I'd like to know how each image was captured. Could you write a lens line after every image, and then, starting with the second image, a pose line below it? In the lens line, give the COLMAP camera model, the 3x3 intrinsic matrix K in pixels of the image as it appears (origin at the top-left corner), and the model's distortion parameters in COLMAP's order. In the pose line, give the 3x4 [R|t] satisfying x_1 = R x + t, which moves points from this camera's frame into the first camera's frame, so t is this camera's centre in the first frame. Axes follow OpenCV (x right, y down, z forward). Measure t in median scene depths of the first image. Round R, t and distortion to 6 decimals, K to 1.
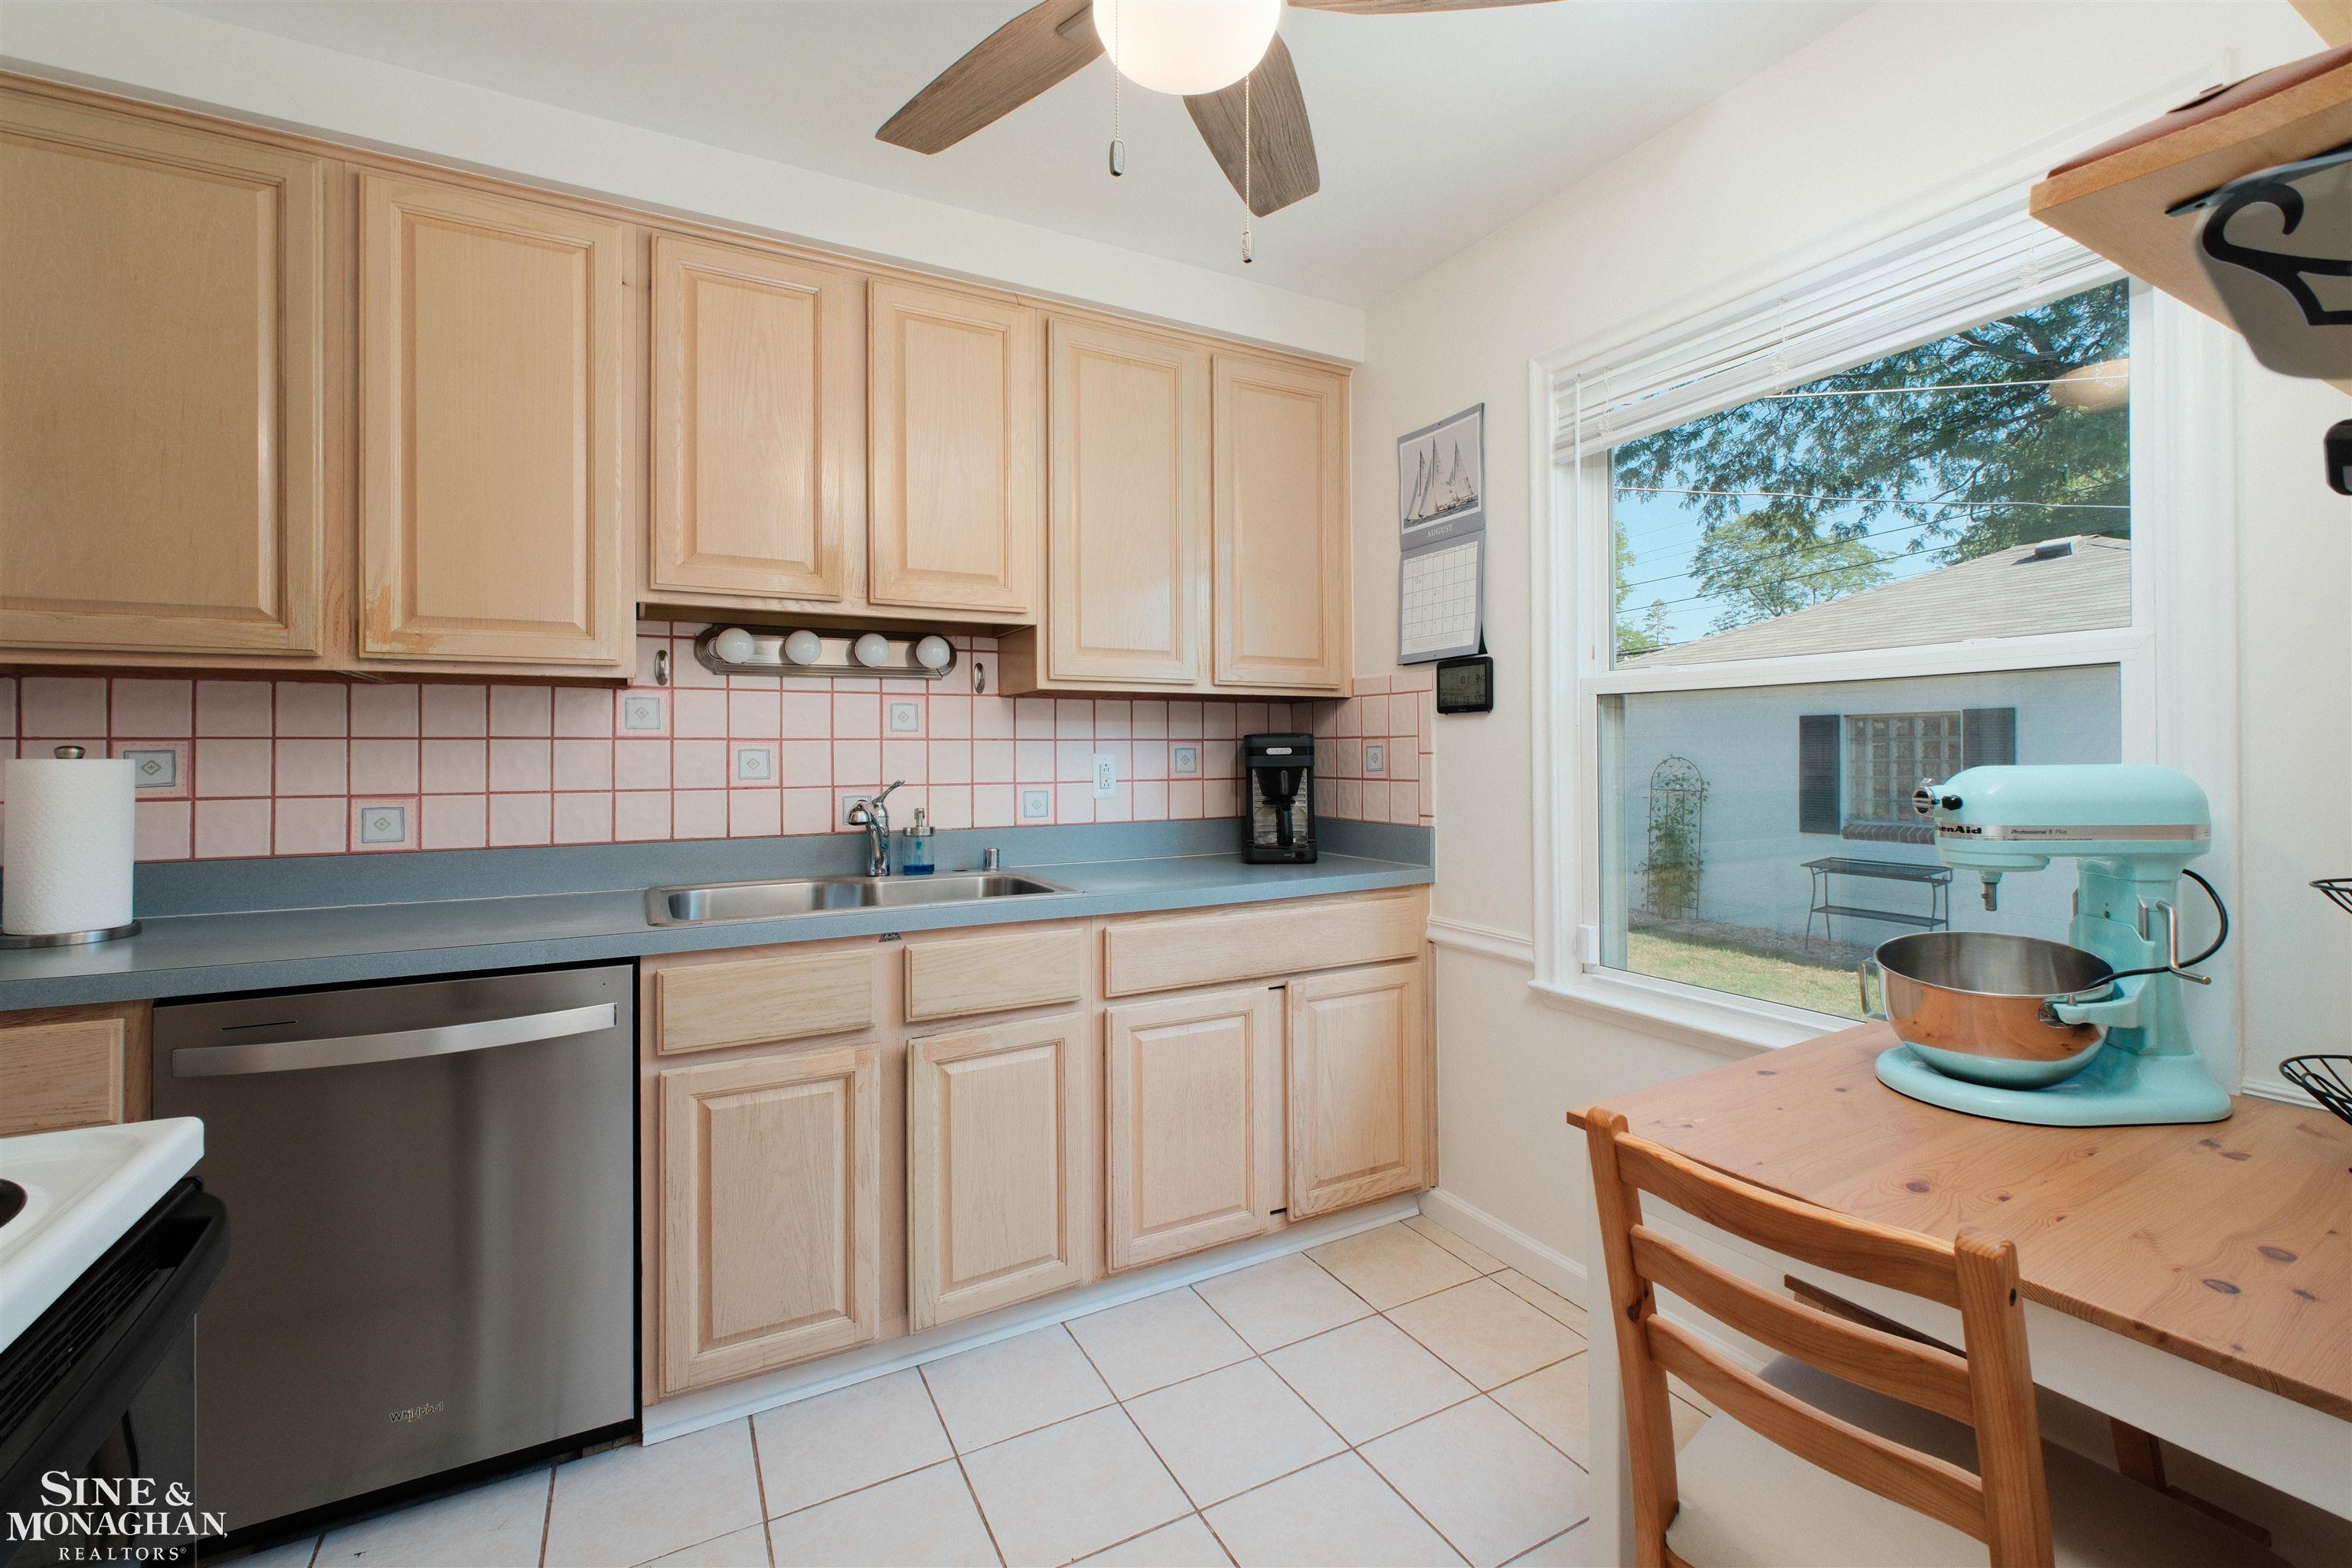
lens RADIAL K [[997.5, 0, 1176.0], [0, 997.5, 724.1], [0, 0, 1]] dist [0.000774, -0.000047]
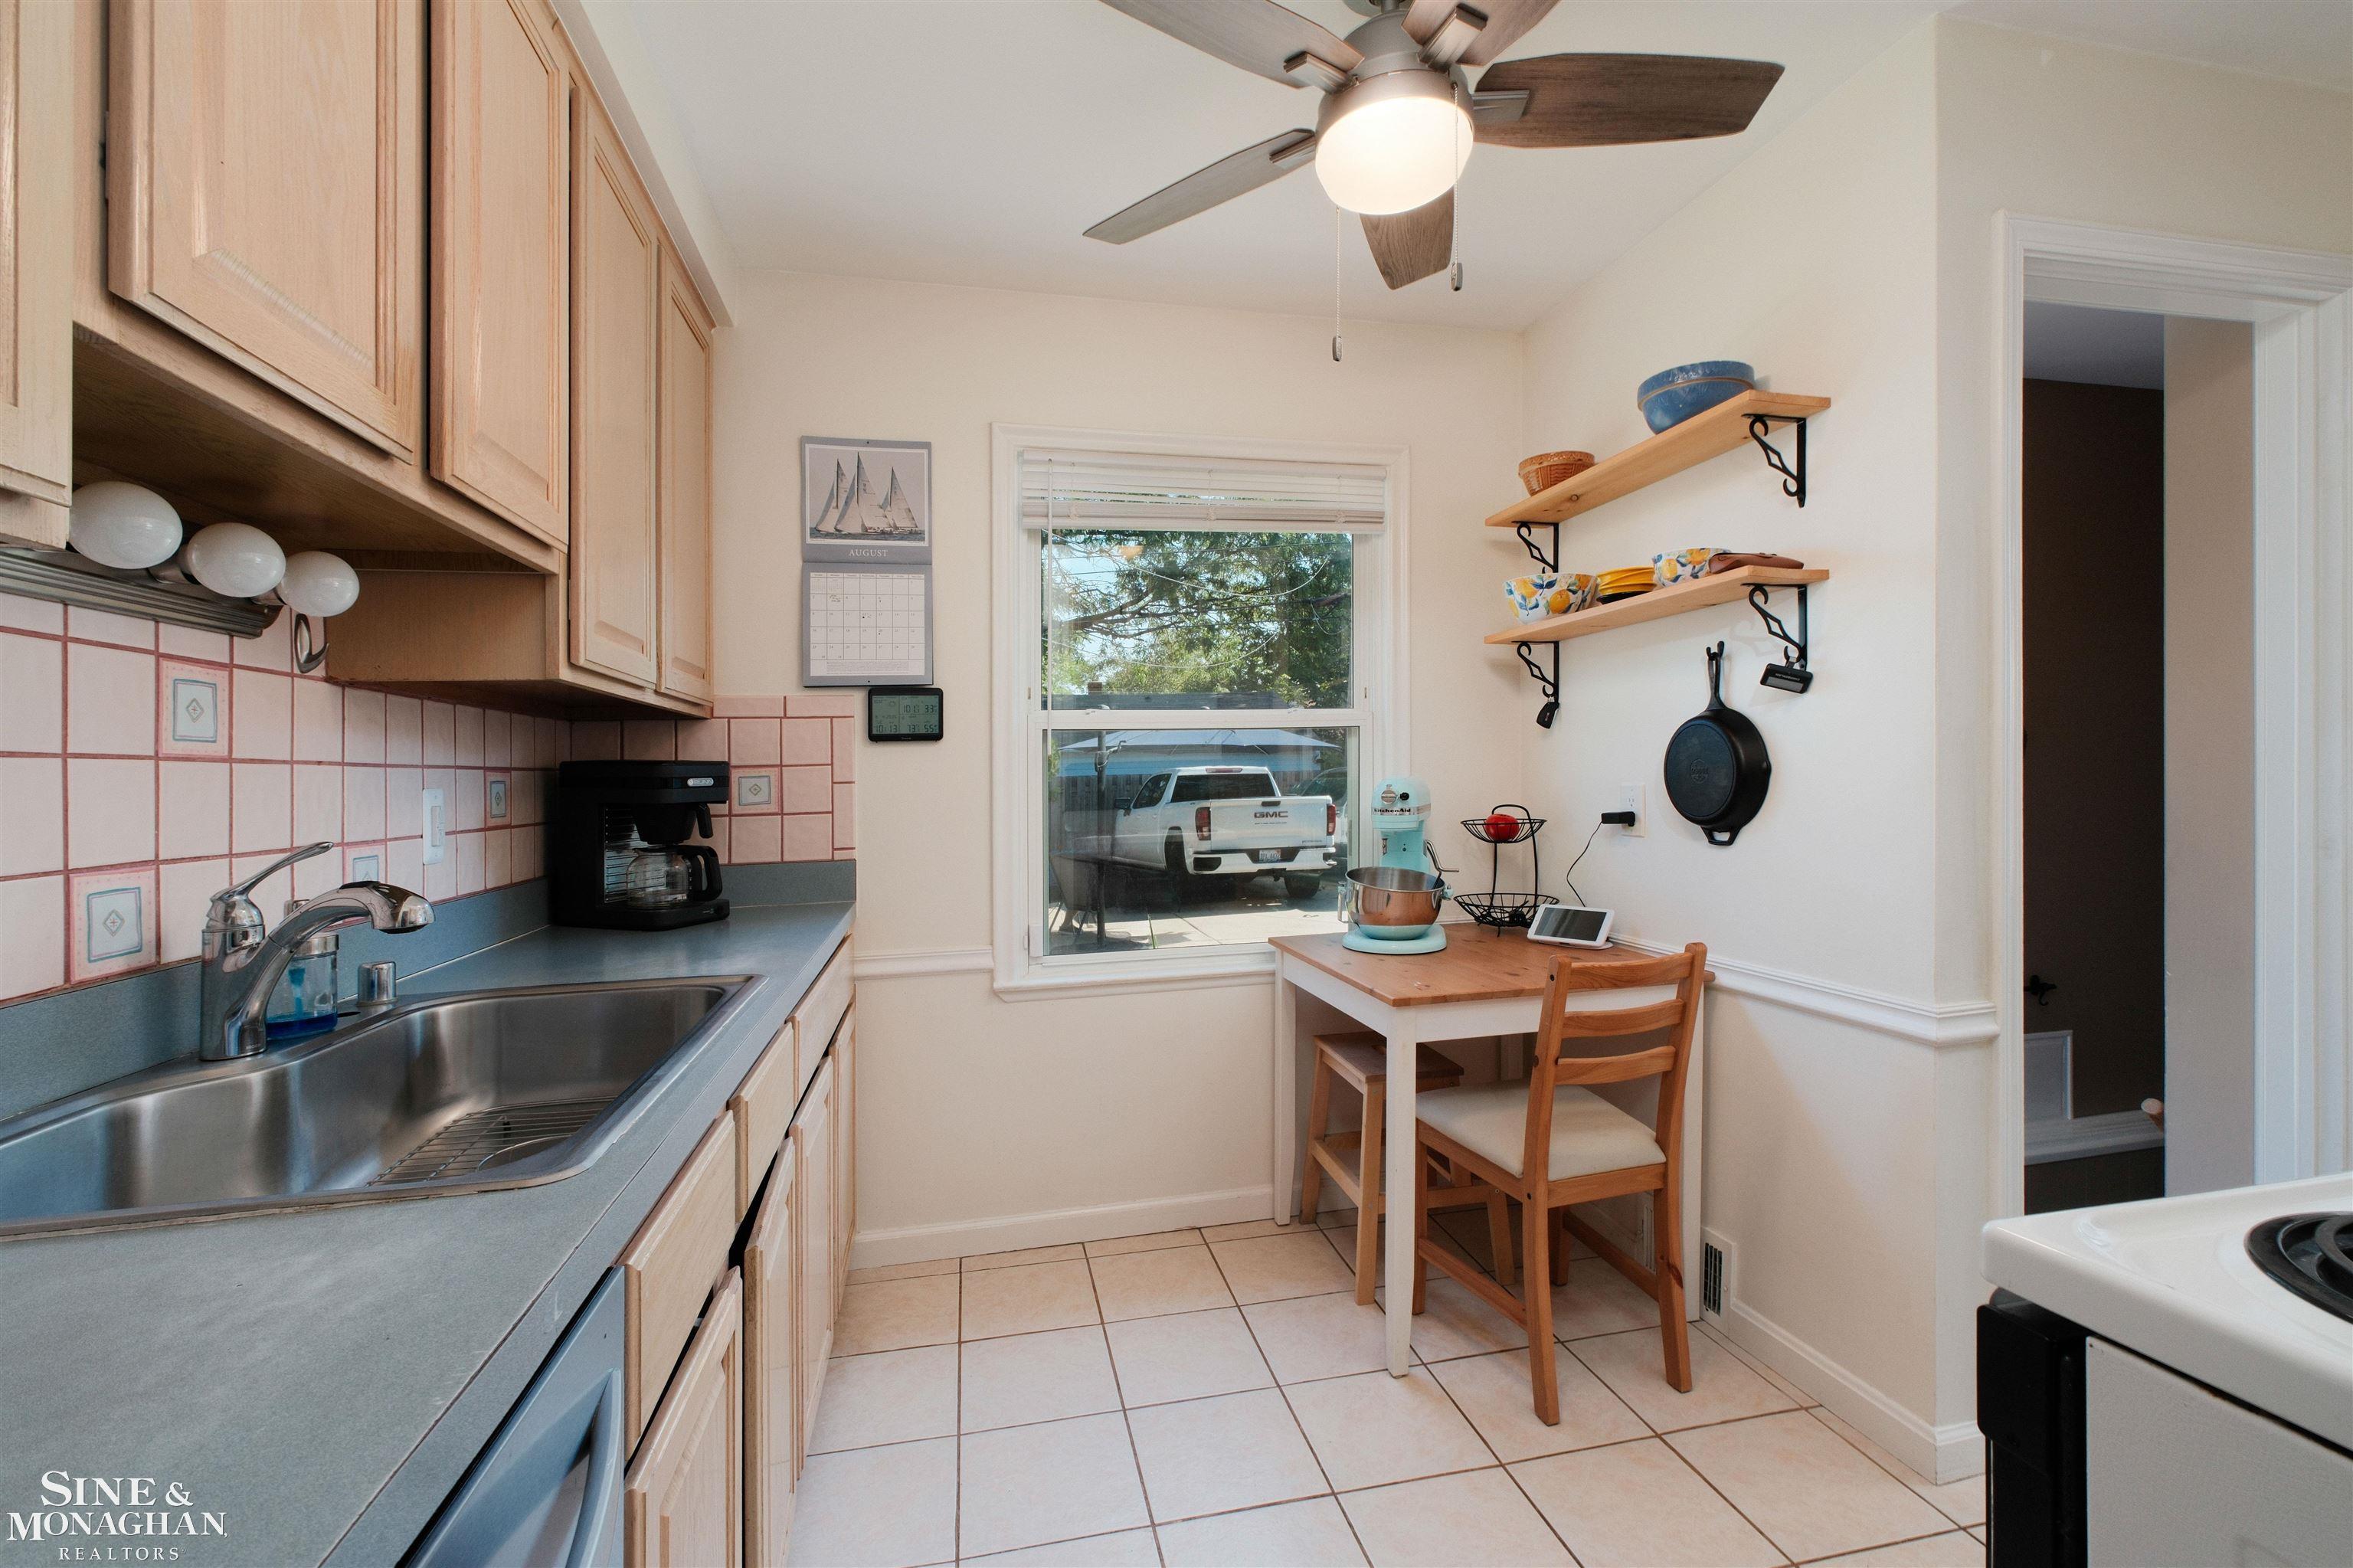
lens RADIAL K [[997.9, 0, 1171.7], [0, 997.9, 783.3], [0, 0, 1]] dist [0.000774, -0.000047]
pose [[0.277908, -0.007600, 0.960578, -0.582831], [-0.008681, 0.999908, 0.010422, 0.017448], [-0.960568, -0.011235, 0.277817, 0.441749]]
